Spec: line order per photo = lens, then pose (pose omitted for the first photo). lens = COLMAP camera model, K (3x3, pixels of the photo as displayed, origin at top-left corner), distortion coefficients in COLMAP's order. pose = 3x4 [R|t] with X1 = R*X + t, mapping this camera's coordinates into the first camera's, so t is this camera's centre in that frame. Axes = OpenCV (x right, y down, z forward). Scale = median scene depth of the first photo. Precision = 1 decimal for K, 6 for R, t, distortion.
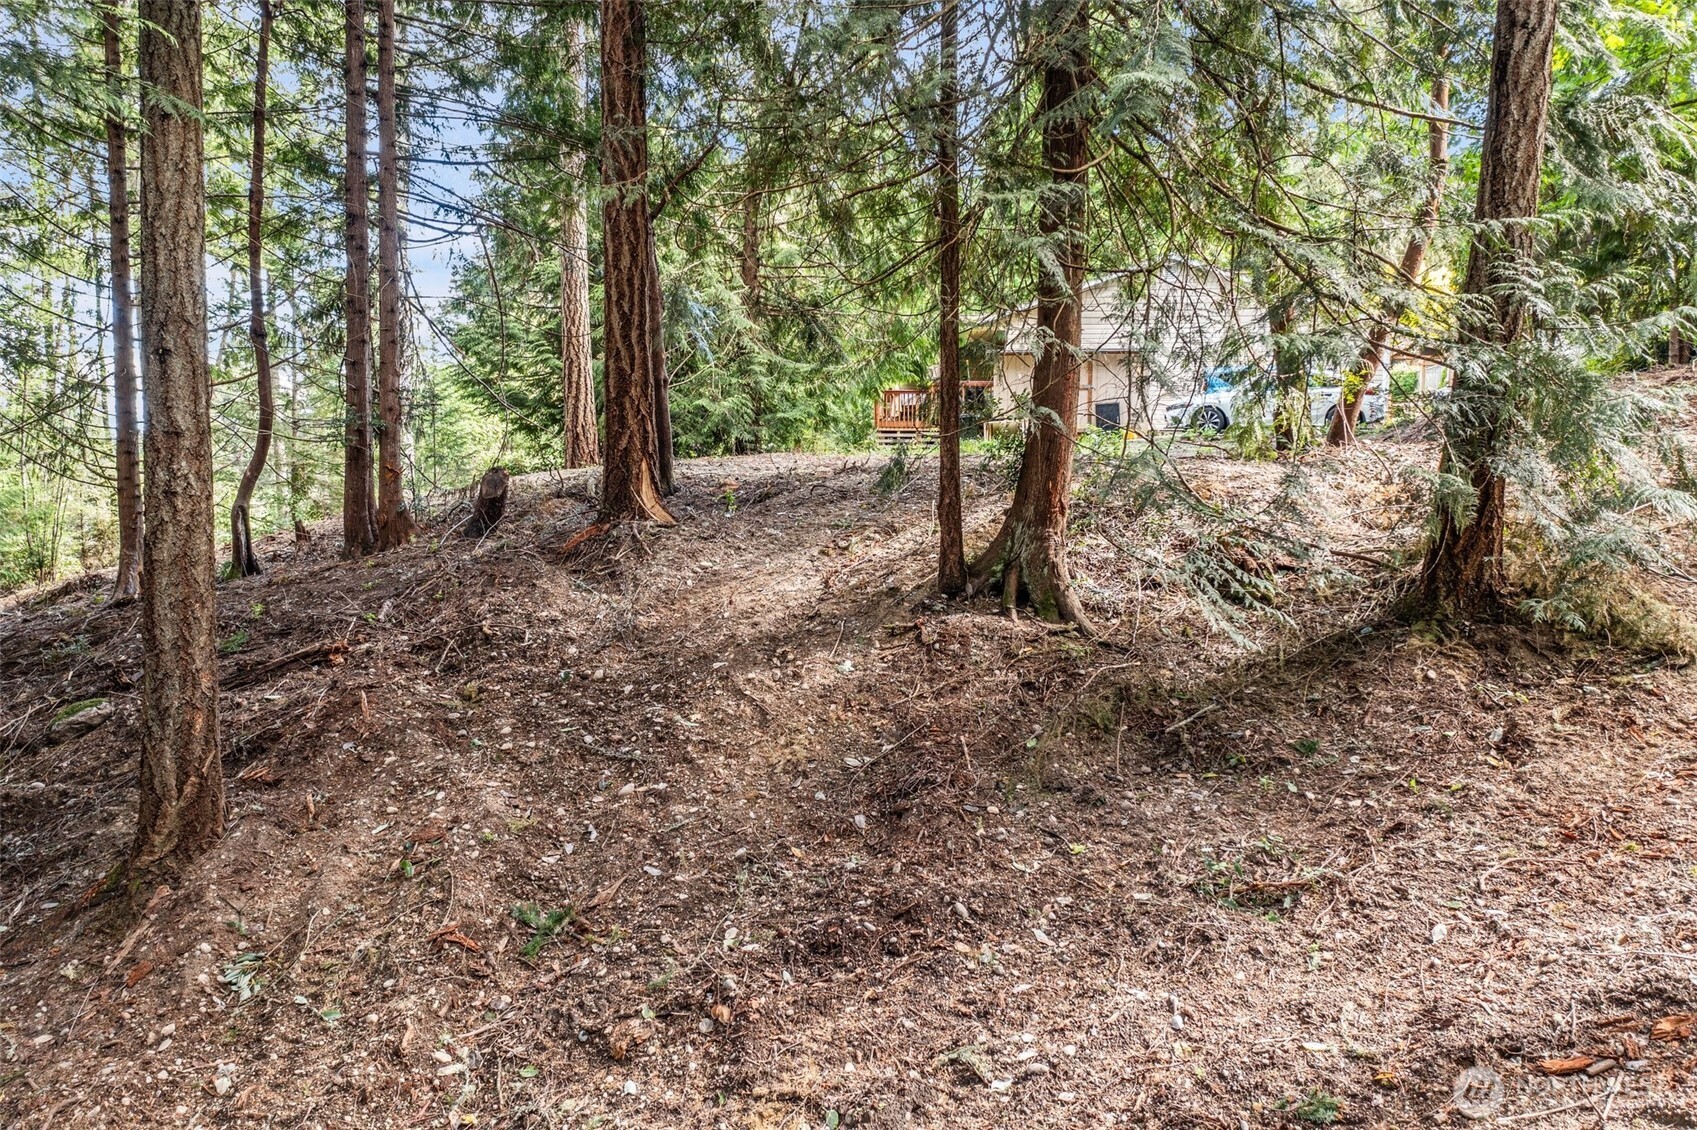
lens RADIAL K [[1337.8, 0, 853.7], [0, 1337.8, 565.3], [0, 0, 1]] dist [-0.020228, 0.012863]
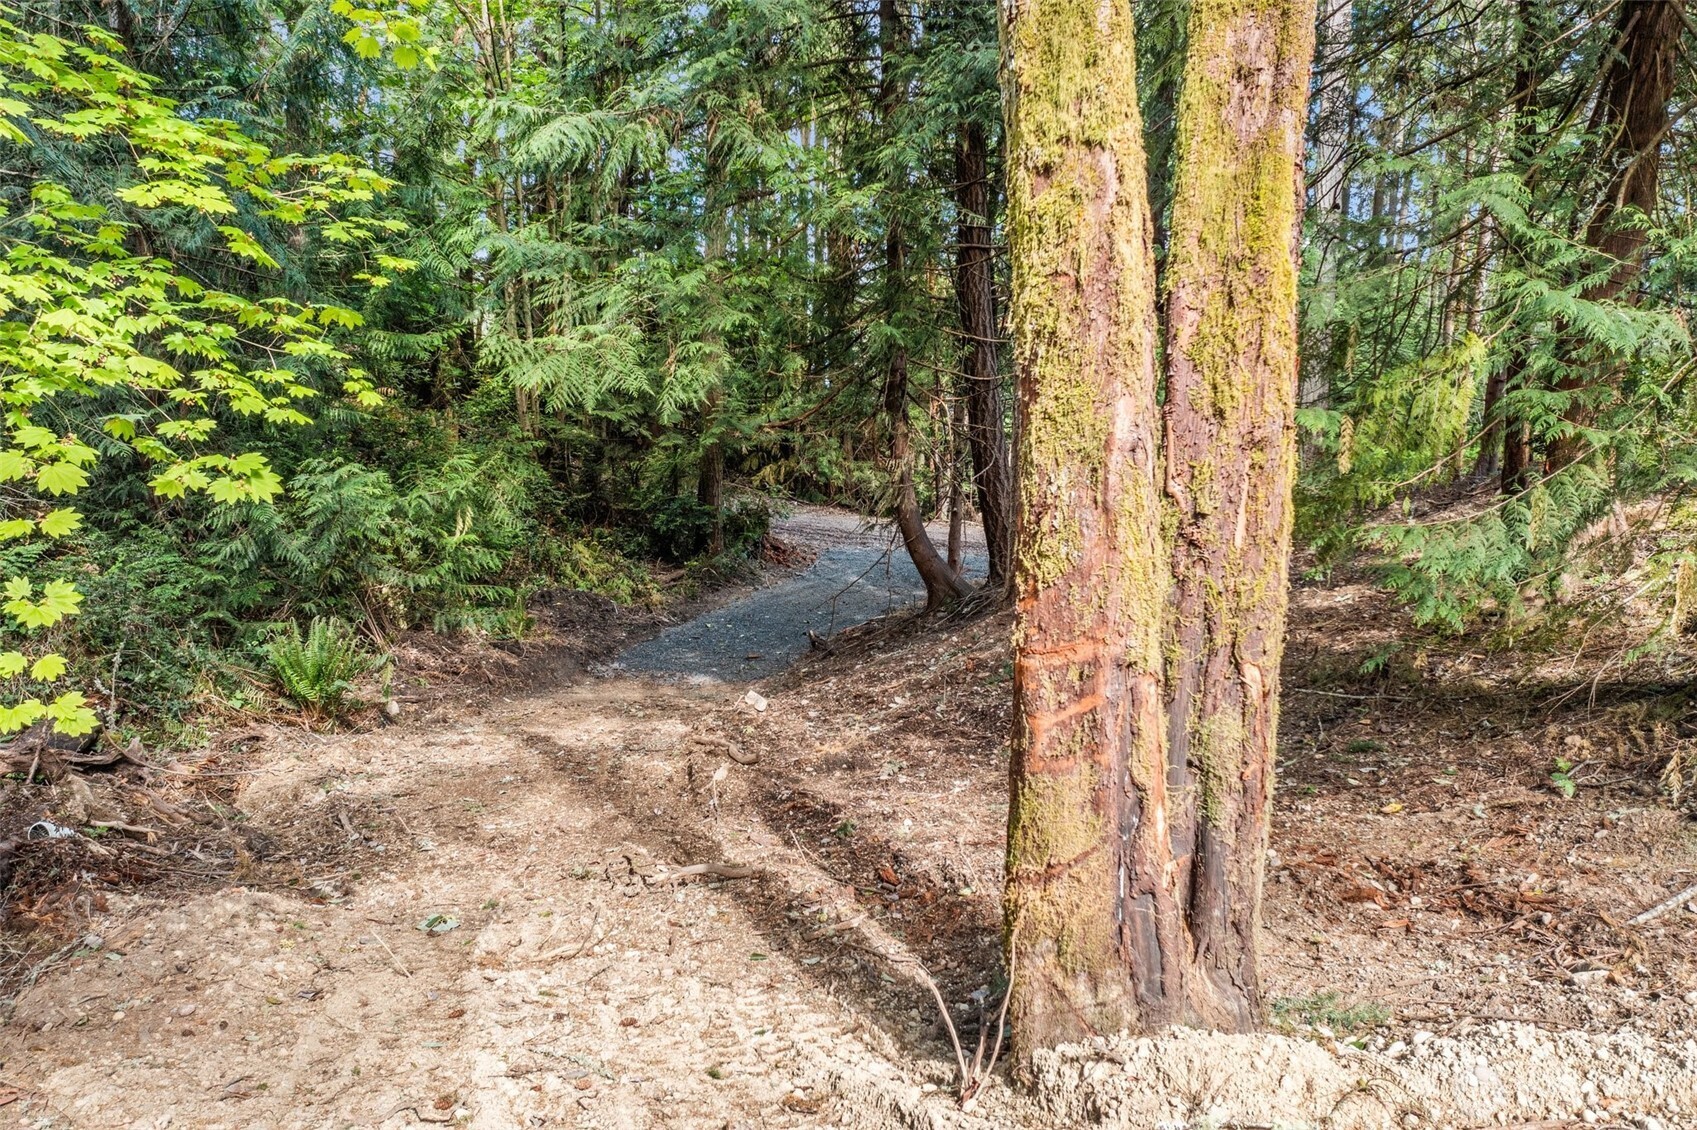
lens RADIAL K [[1337.8, 0, 853.7], [0, 1337.8, 565.3], [0, 0, 1]] dist [-0.020228, 0.012863]
pose [[0.131468, 0.181652, -0.974535, 1.296480], [-0.094092, 0.980916, 0.170148, -0.132999], [0.986845, 0.069327, 0.146051, 0.508044]]
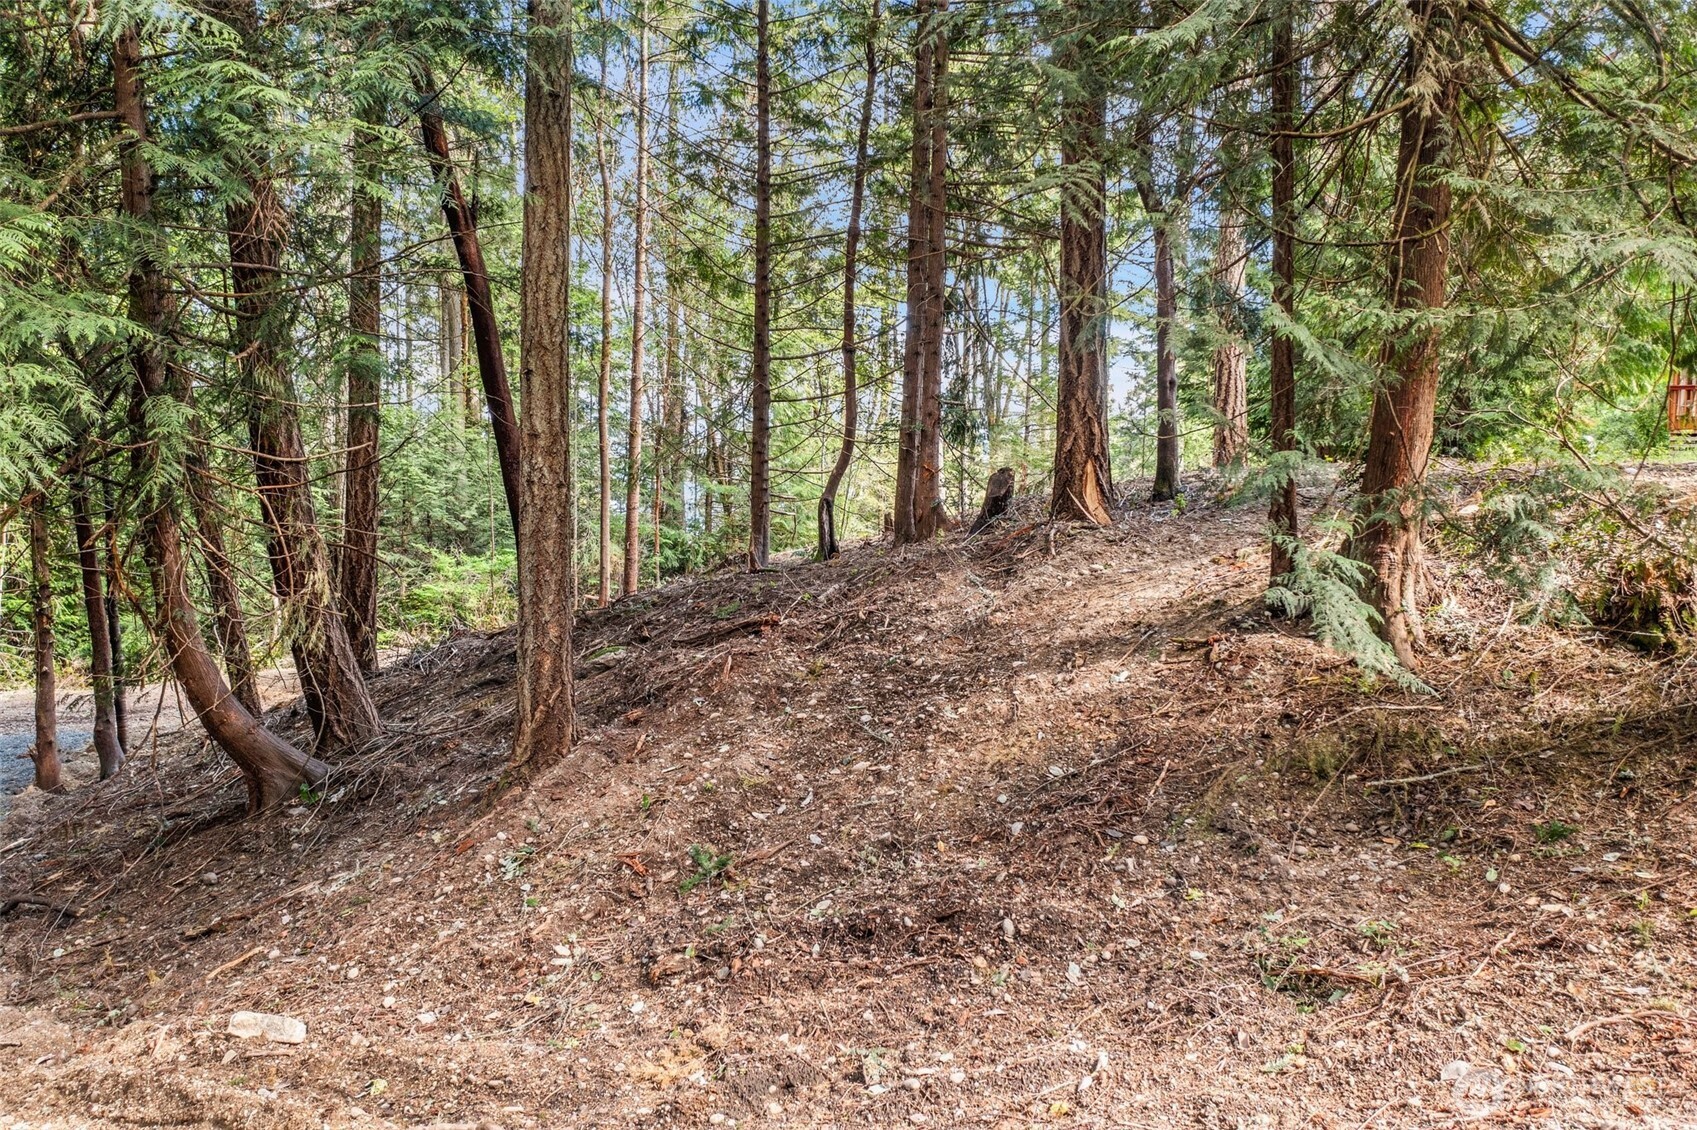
lens RADIAL K [[1337.8, 0, 853.7], [0, 1337.8, 565.3], [0, 0, 1]] dist [-0.020228, 0.012863]
pose [[0.816267, 0.053011, -0.575237, 0.473891], [-0.055070, 0.998386, 0.013862, -0.008883], [0.575043, 0.020363, 0.817869, 0.126296]]
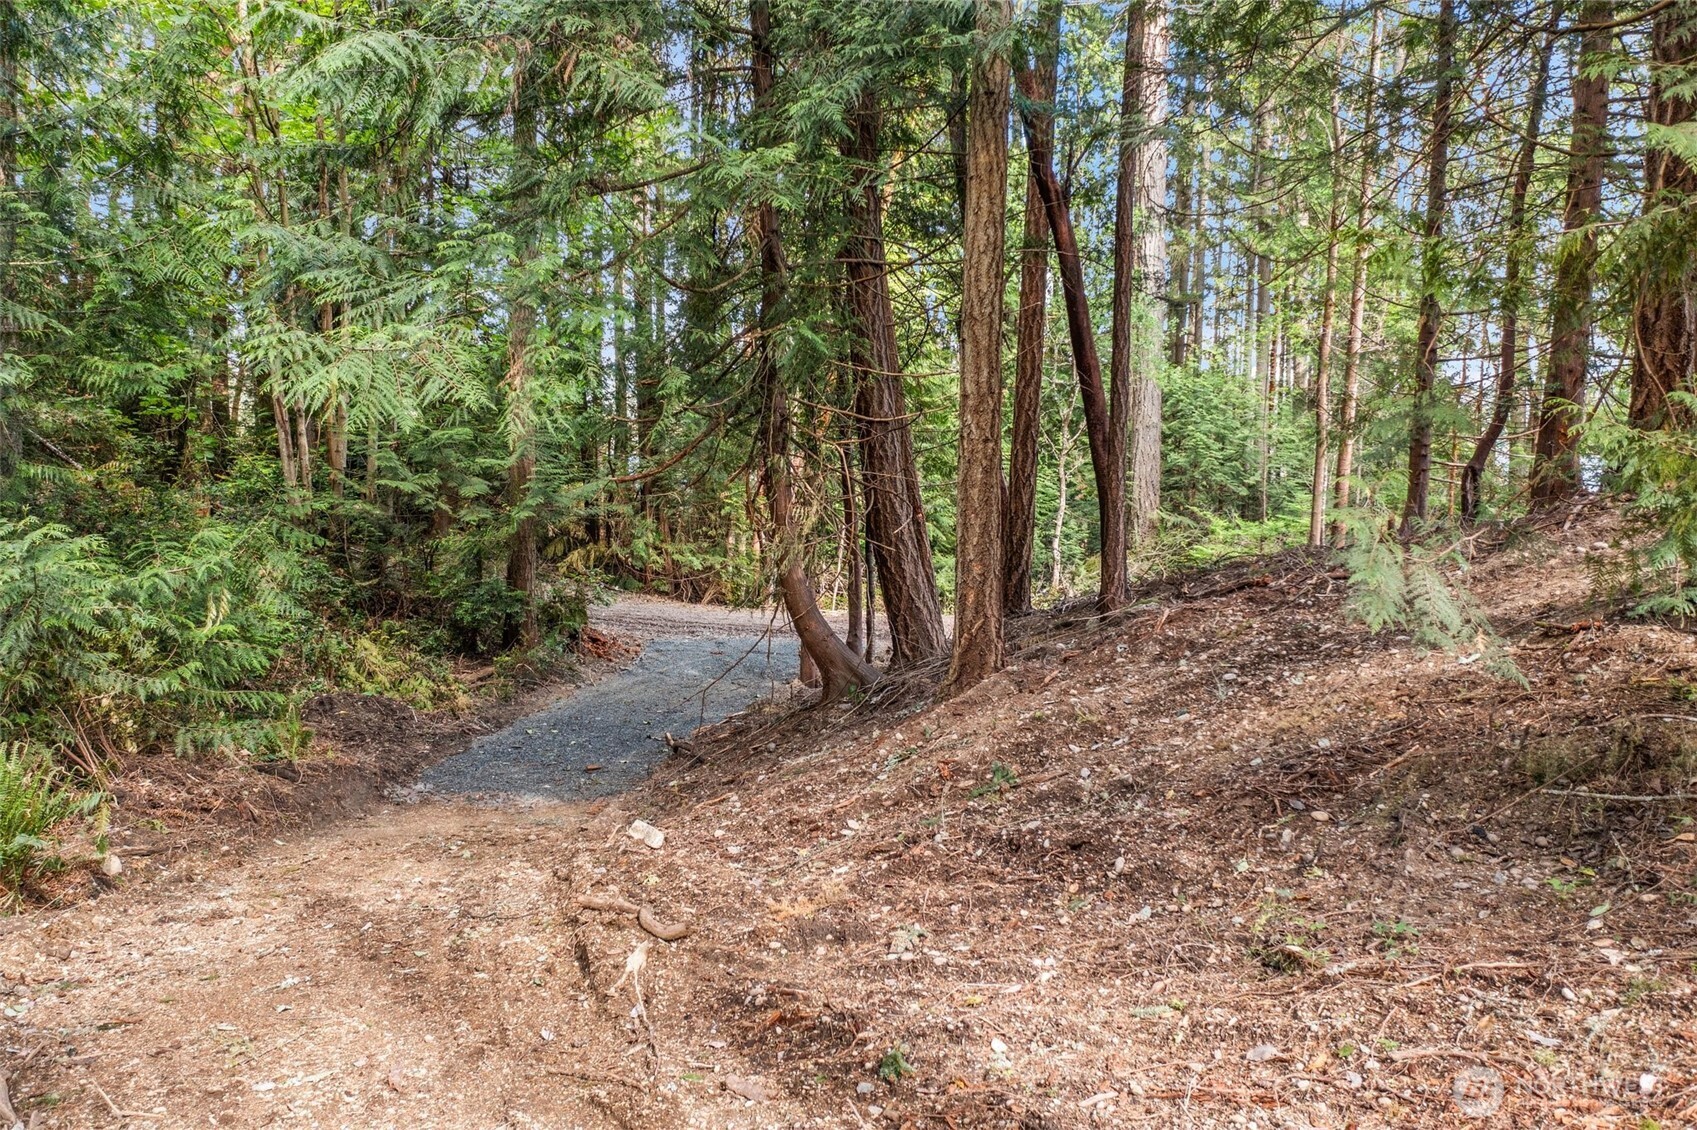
lens RADIAL K [[1337.8, 0, 853.7], [0, 1337.8, 565.3], [0, 0, 1]] dist [-0.020228, 0.012863]
pose [[0.291233, 0.107140, -0.950634, 0.846771], [-0.087755, 0.992511, 0.084976, -0.028051], [0.952619, 0.058675, 0.298454, 0.445831]]
